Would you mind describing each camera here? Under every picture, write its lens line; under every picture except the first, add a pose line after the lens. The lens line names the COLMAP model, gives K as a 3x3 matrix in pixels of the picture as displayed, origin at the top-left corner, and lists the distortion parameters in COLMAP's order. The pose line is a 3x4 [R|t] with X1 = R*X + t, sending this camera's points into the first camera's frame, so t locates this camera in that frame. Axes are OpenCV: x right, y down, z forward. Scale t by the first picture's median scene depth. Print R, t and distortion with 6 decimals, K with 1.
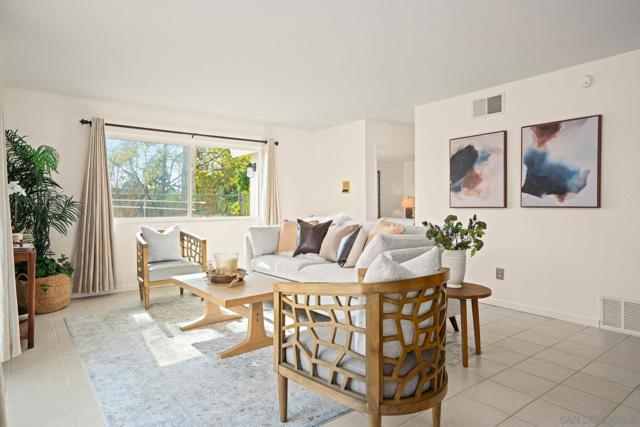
lens RADIAL K [[392.7, 0, 320.5], [0, 392.7, 209.8], [0, 0, 1]] dist [-0.002207, -0.000211]
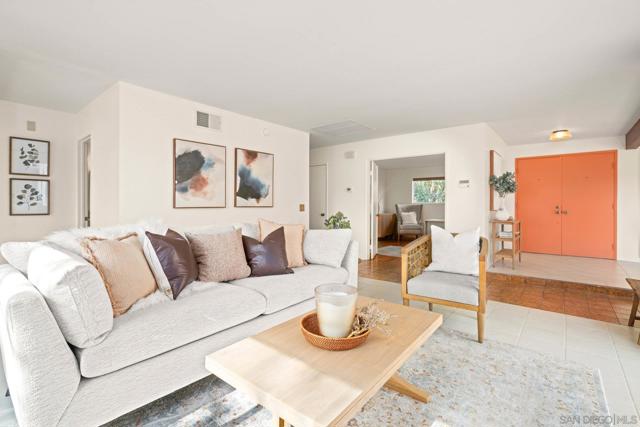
lens RADIAL K [[295.4, 0, 320.6], [0, 295.4, 209.9], [0, 0, 1]] dist [0.000689, -0.000332]
pose [[-0.214442, -0.014329, 0.976632, -0.515605], [0.009968, 0.999808, 0.016858, -0.010191], [-0.976686, 0.013350, -0.214258, 0.877747]]
